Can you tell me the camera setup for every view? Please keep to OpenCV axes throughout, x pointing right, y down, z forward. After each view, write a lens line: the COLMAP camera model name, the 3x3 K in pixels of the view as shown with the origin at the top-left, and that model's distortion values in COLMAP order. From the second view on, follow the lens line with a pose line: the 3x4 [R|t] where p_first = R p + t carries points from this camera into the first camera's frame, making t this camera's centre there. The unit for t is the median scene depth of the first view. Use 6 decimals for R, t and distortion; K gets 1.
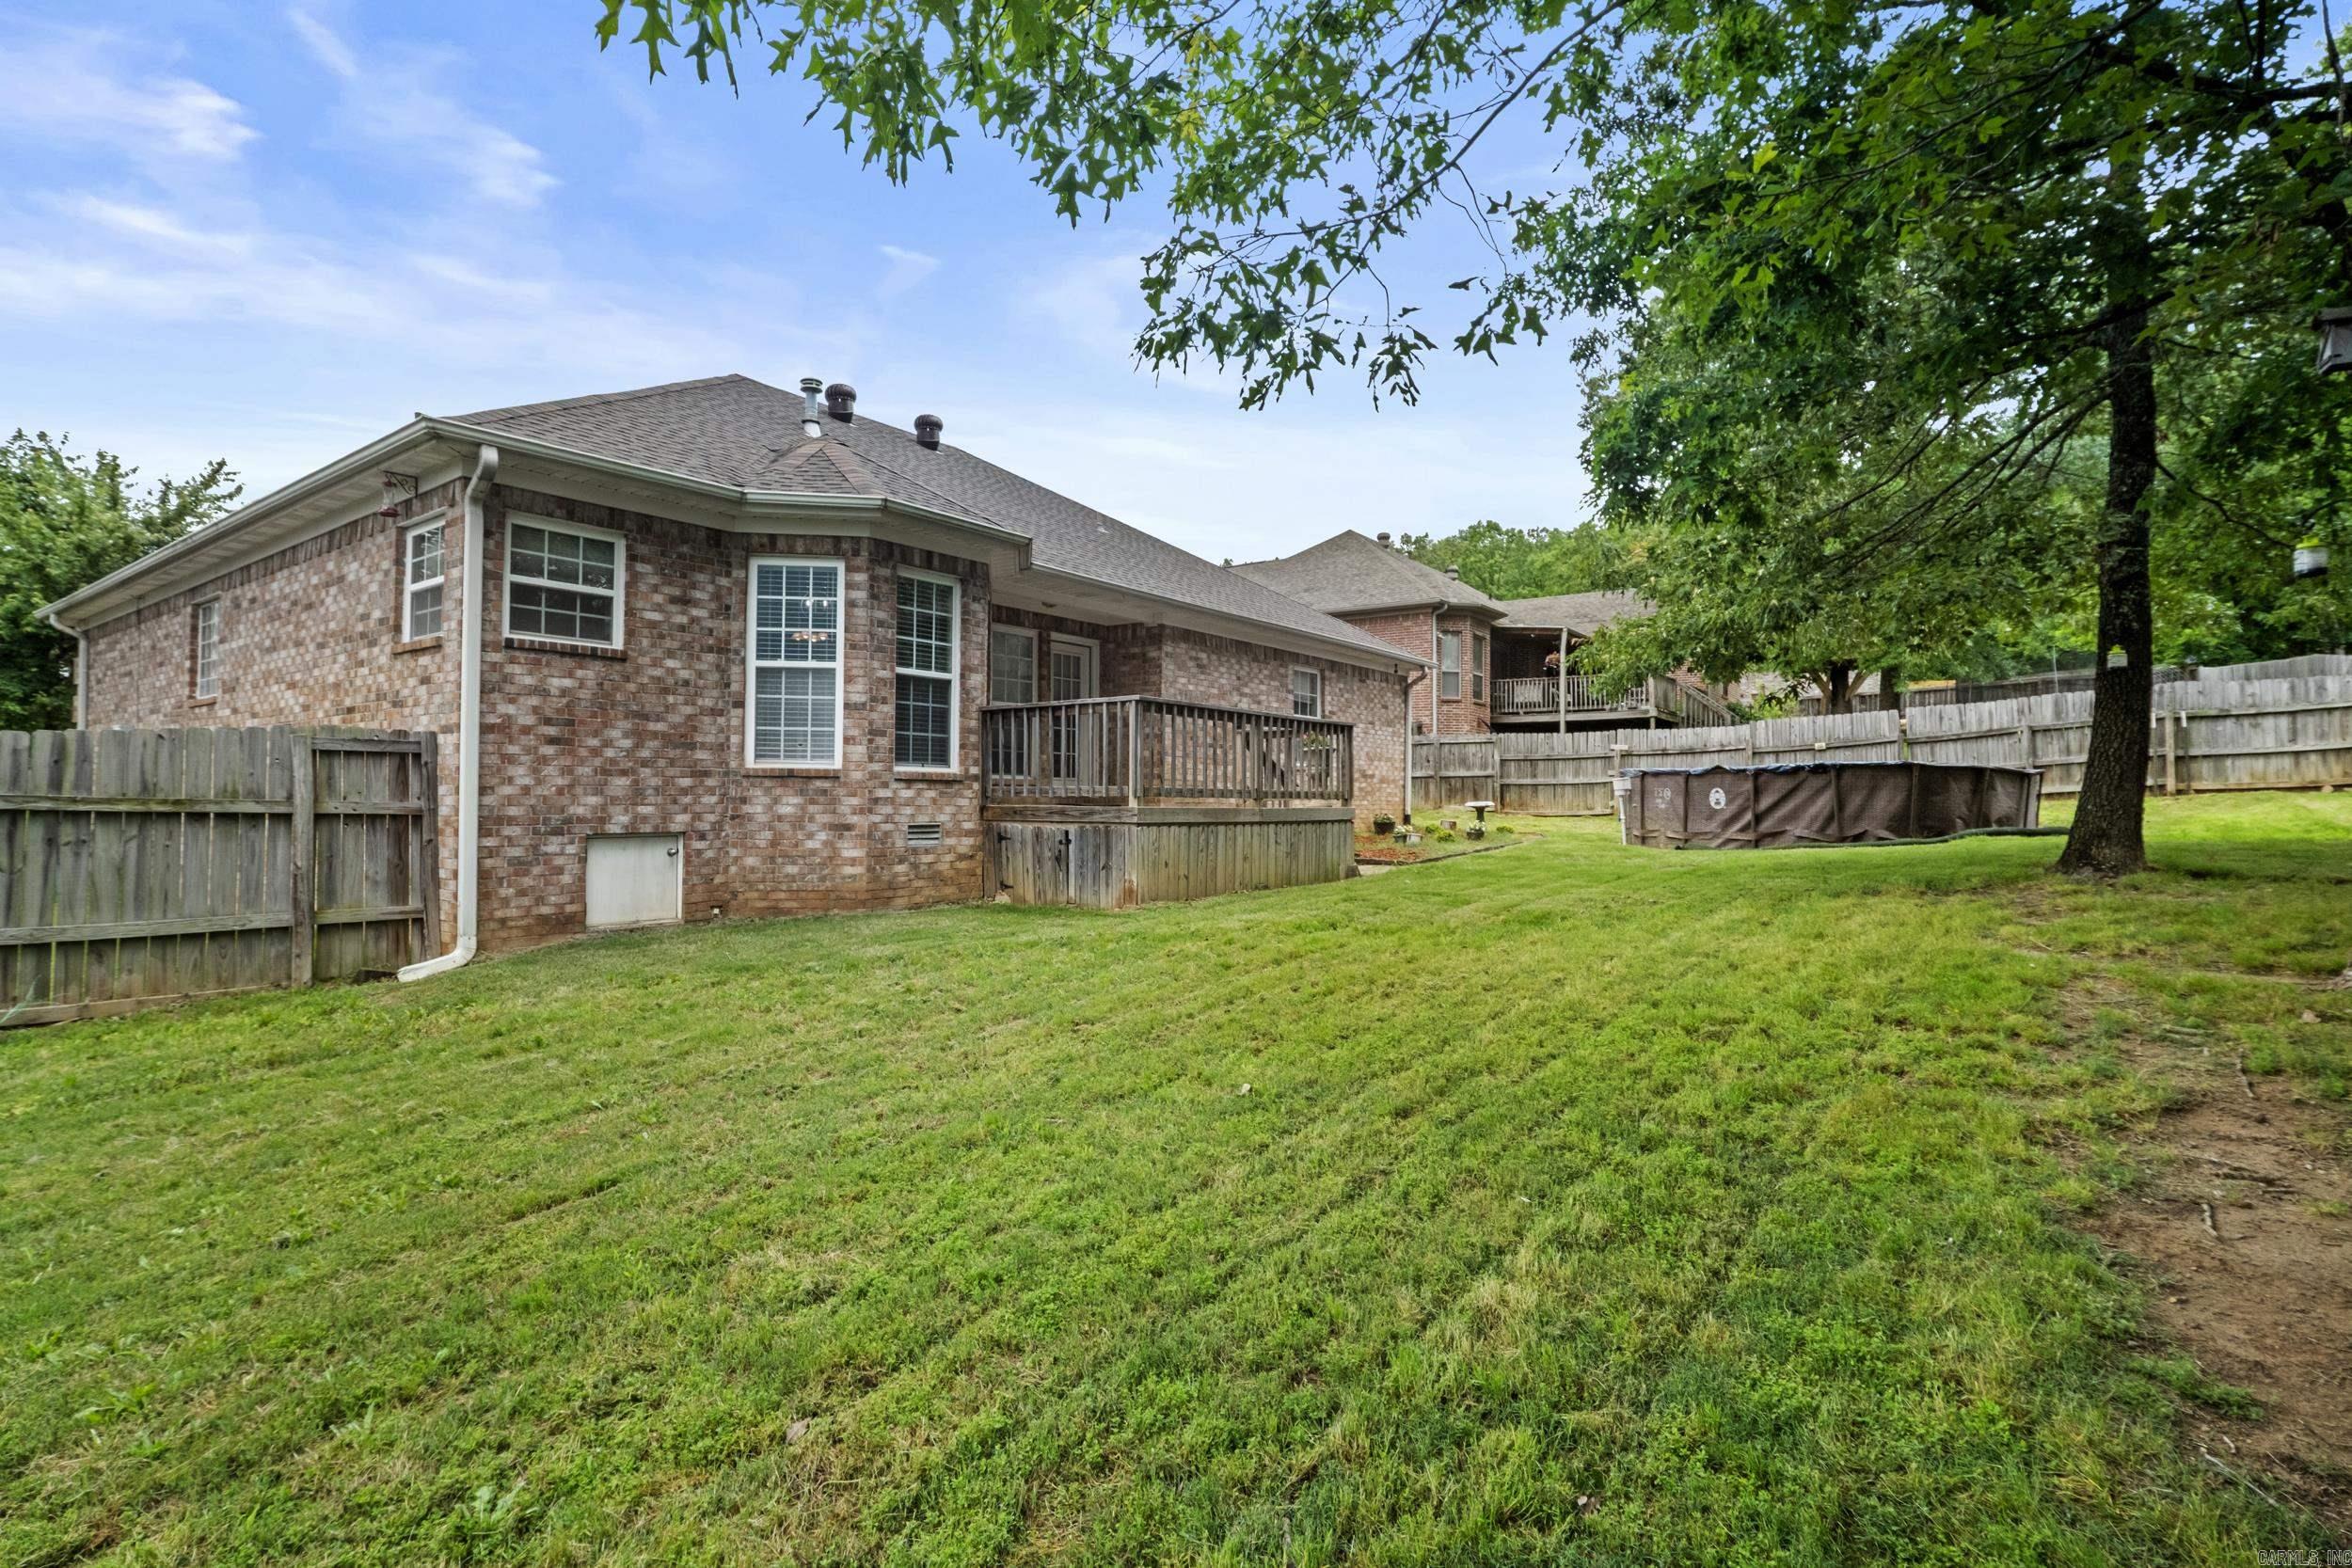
lens RADIAL K [[1133.4, 0, 1176.0], [0, 1133.4, 784.0], [0, 0, 1]] dist [-0.000189, -0.000041]
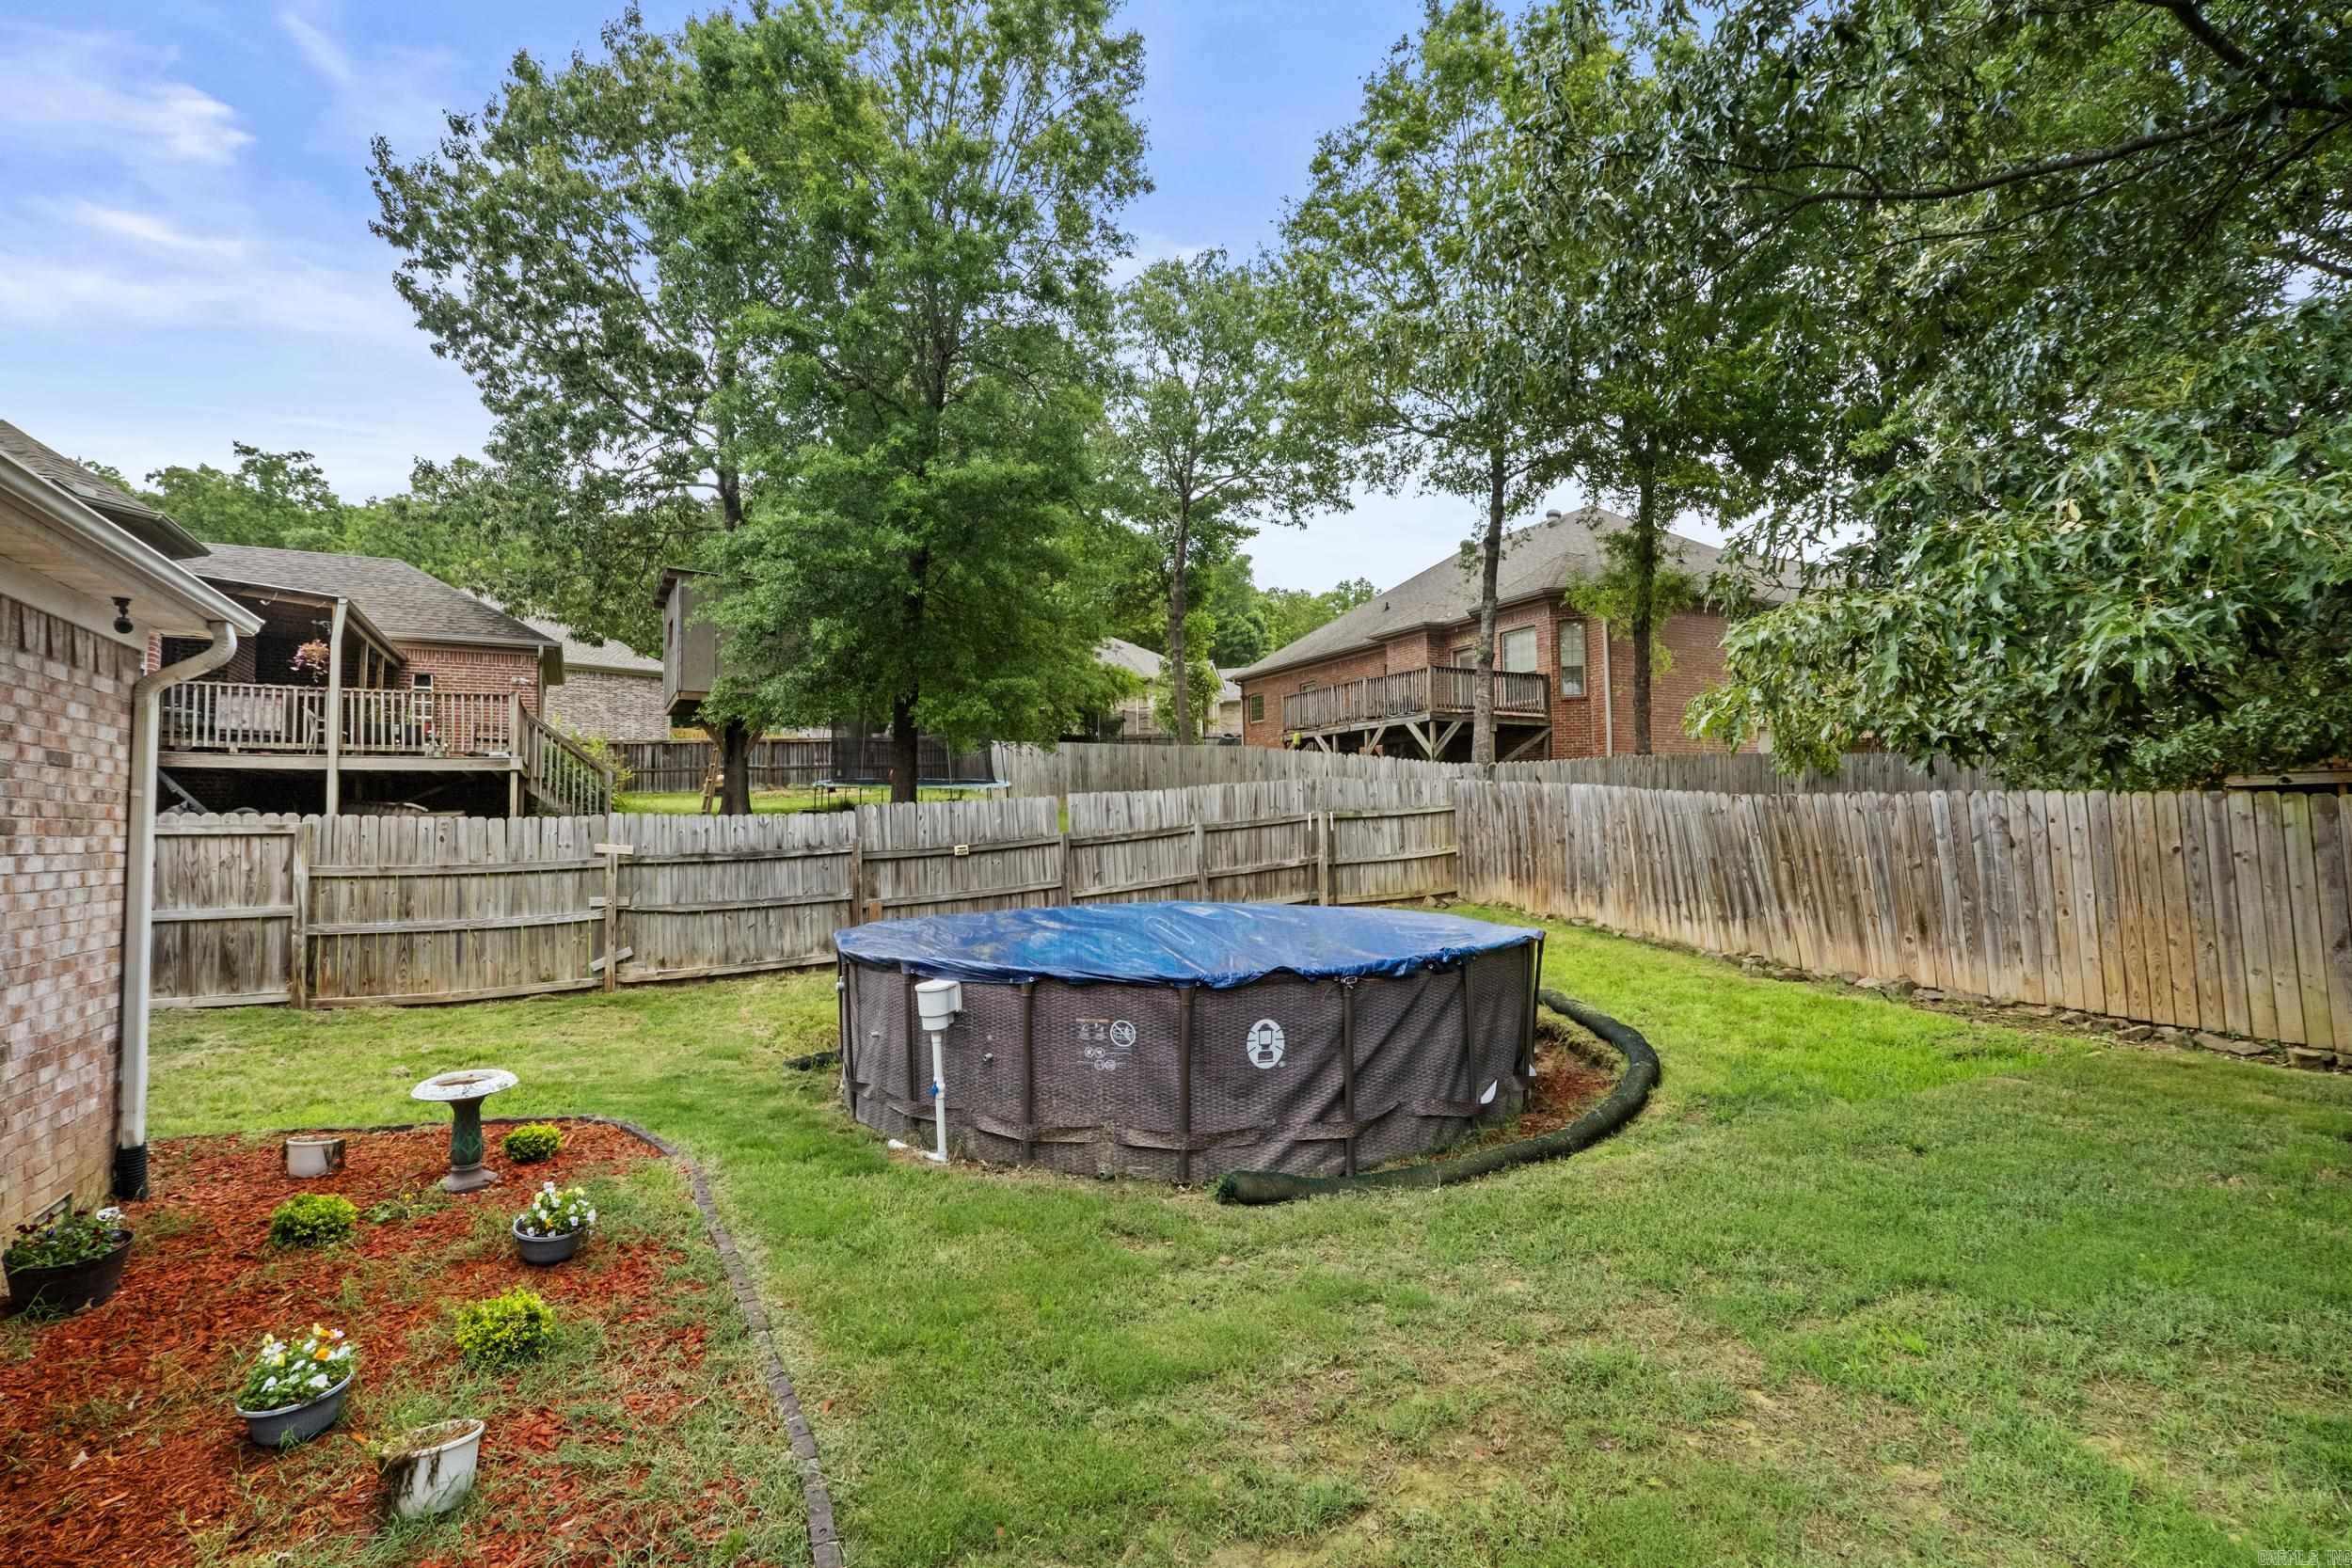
lens RADIAL K [[1158.8, 0, 1176.0], [0, 1158.8, 784.0], [0, 0, 1]] dist [0.003772, 0.000322]
pose [[0.463630, 0.027657, 0.885597, 0.075280], [-0.000571, 0.999522, -0.030915, -0.059474], [-0.886029, 0.013828, 0.463424, 0.722227]]
